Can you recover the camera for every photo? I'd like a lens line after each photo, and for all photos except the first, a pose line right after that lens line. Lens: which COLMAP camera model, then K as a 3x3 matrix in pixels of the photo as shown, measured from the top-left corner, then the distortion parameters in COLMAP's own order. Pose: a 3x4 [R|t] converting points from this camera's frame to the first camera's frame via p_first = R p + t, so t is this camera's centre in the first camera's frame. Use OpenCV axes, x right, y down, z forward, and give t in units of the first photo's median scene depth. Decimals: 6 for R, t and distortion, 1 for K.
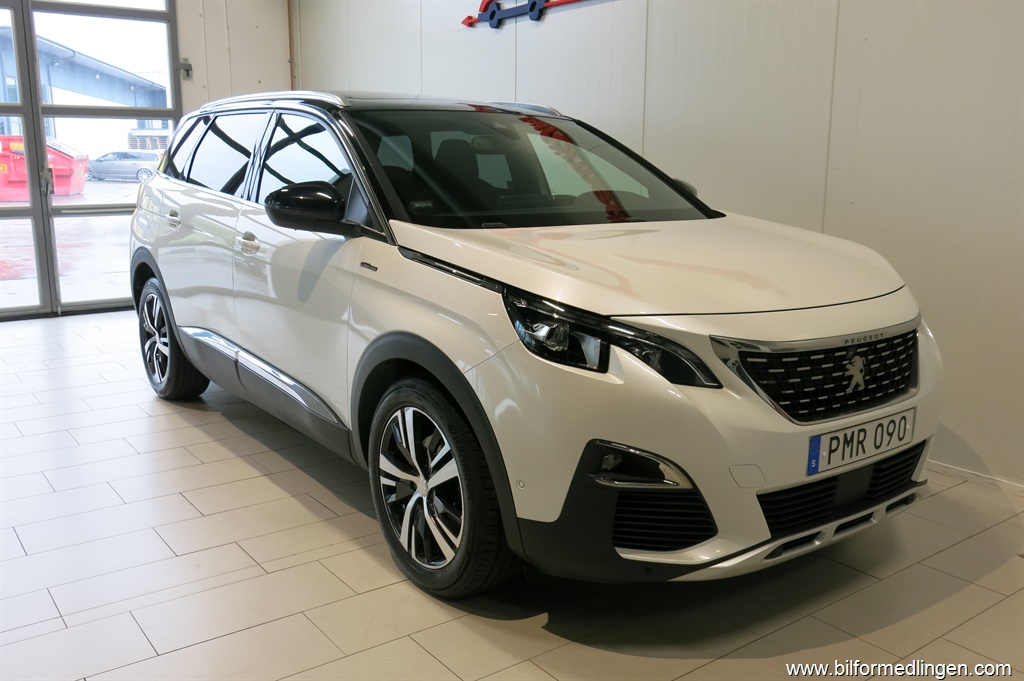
lens RADIAL K [[897.8, 0, 512.0], [0, 897.8, 340.5], [0, 0, 1]] dist [-0.005222, -0.006832]
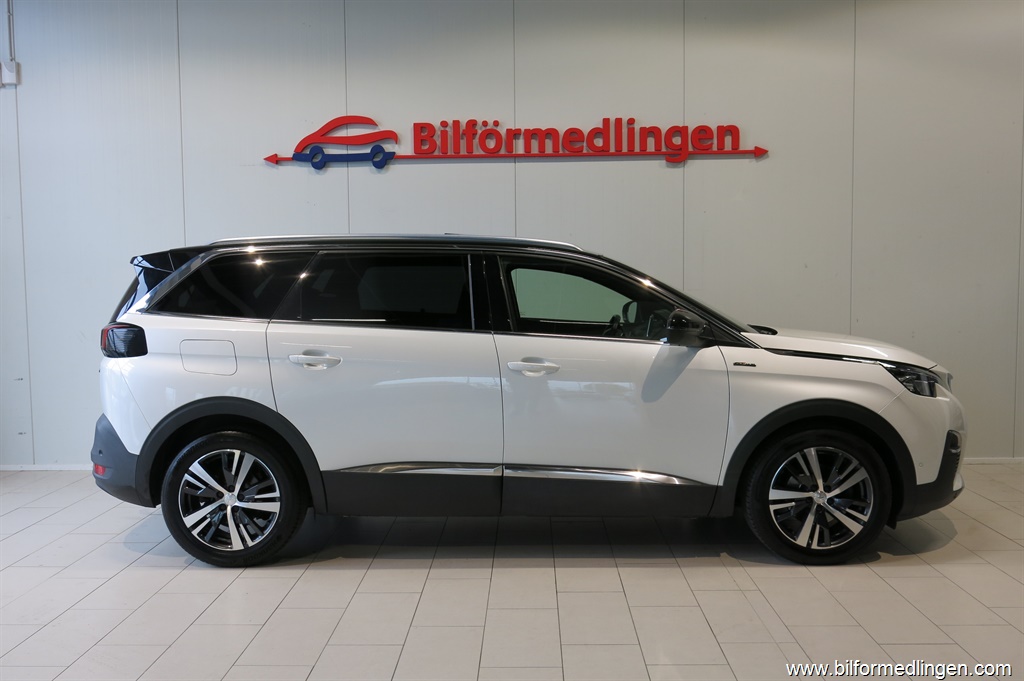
lens RADIAL K [[936.6, 0, 512.3], [0, 936.6, 325.6], [0, 0, 1]] dist [0.002544, -0.000402]
pose [[0.613907, -0.057583, 0.787276, -0.668482], [0.168467, 0.983916, -0.059403, -0.049373], [-0.771192, 0.169098, 0.613733, 0.140591]]
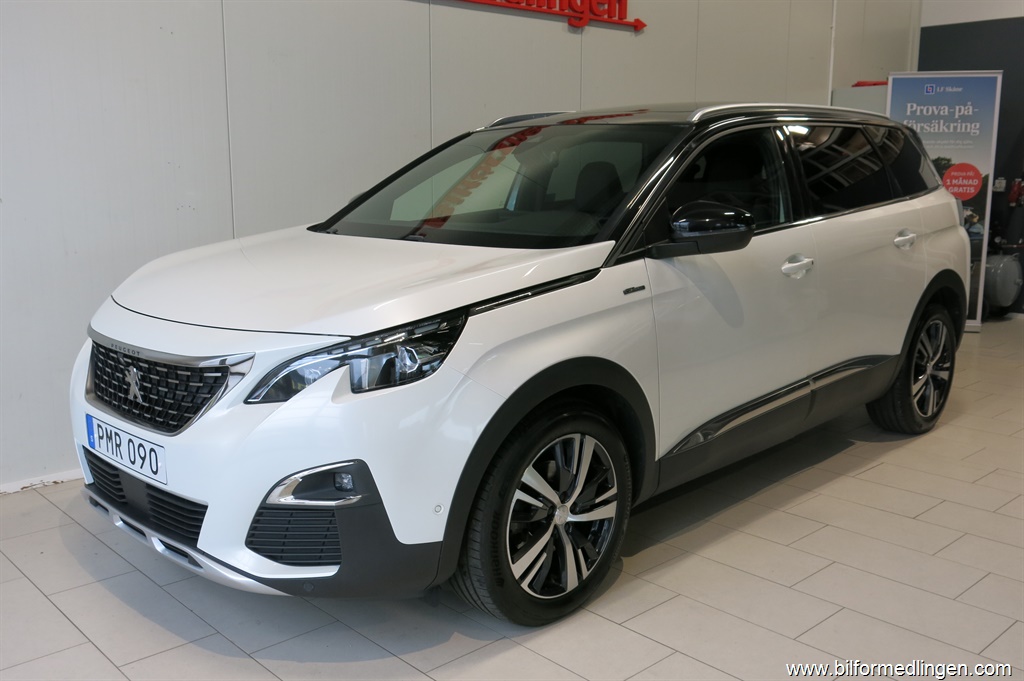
lens RADIAL K [[945.1, 0, 512.0], [0, 945.1, 340.5], [0, 0, 1]] dist [-0.058245, 0.006841]
pose [[-0.106196, -0.185533, 0.976883, -0.655687], [0.196967, 0.959046, 0.203557, -0.157784], [-0.974642, 0.214031, -0.065303, 0.744240]]
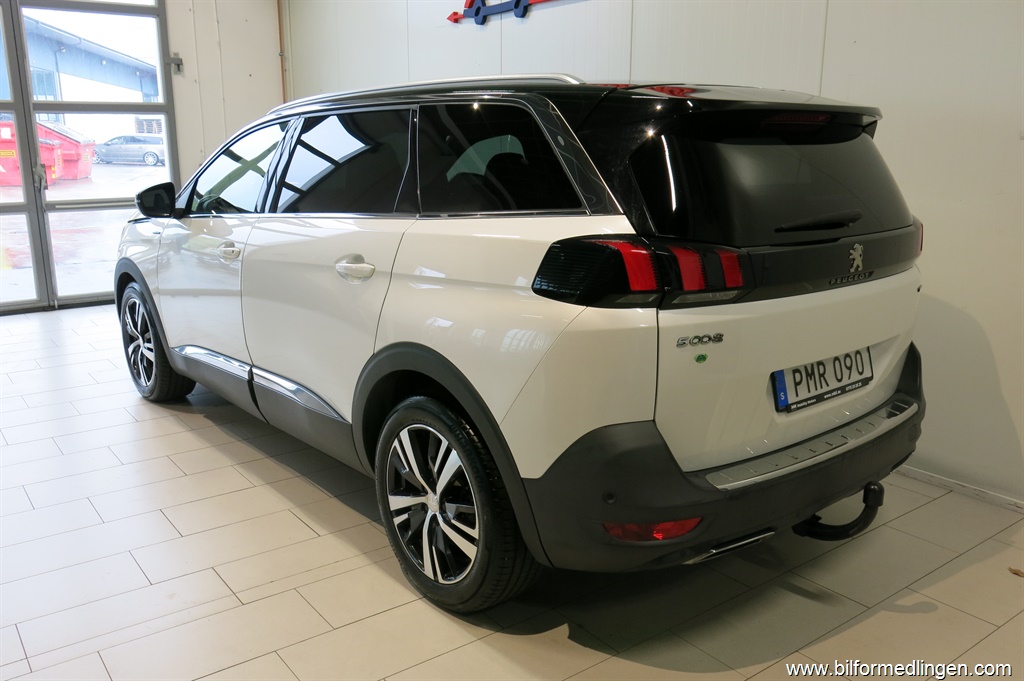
lens RADIAL K [[851.3, 0, 512.0], [0, 851.3, 340.5], [0, 0, 1]] dist [-0.011655, -0.001189]
pose [[0.999958, -0.006145, 0.006861, 0.006809], [0.005910, 0.999413, 0.033733, -0.023889], [-0.007064, -0.033691, 0.999407, 0.034978]]
